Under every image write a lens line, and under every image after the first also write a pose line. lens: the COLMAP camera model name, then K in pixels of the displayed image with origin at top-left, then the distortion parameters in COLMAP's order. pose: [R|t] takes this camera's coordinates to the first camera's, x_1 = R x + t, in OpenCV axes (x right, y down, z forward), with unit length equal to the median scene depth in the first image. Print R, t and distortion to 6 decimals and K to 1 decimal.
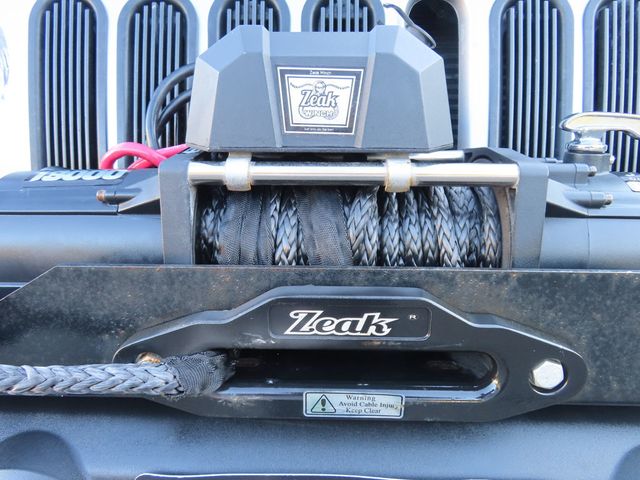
lens RADIAL K [[453.4, 0, 318.6], [0, 453.4, 240.5], [0, 0, 1]] dist [-0.020681, 0.013756]
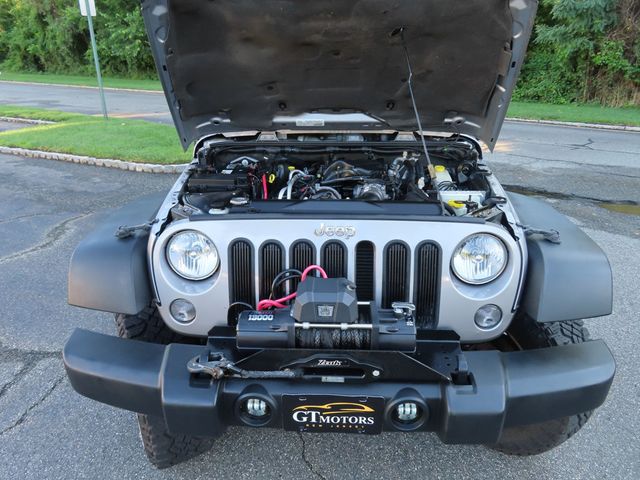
lens RADIAL K [[453.4, 0, 319.6], [0, 453.4, 240.5], [0, 0, 1]] dist [-0.020681, 0.013756]
pose [[0.999864, 0.000351, -0.016504, 0.018388], [0.001143, 0.995908, 0.090368, -1.373316], [0.016468, -0.090375, 0.995772, -3.250796]]
